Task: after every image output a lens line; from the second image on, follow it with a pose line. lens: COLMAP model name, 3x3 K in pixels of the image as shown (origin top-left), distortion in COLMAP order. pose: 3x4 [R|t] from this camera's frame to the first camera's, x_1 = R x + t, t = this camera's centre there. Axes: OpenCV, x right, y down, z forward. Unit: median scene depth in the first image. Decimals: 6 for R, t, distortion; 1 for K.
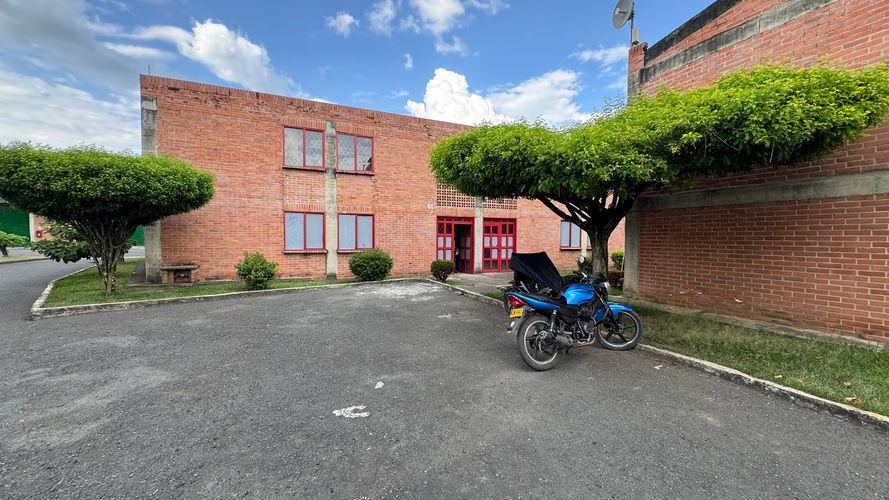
lens RADIAL K [[357.3, 0, 443.6], [0, 357.3, 251.0], [0, 0, 1]] dist [-0.001847, 0.000384]
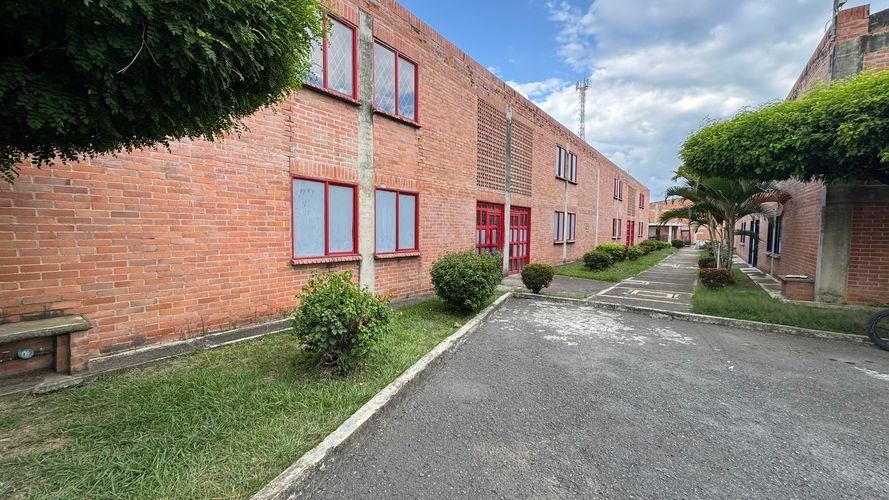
lens RADIAL K [[357.3, 0, 445.6], [0, 357.3, 249.9], [0, 0, 1]] dist [-0.001847, 0.000384]
pose [[0.873160, -0.026087, 0.486736, -0.470821], [0.015135, 0.999536, 0.026421, -0.021877], [-0.487199, -0.015703, 0.873150, 0.461394]]
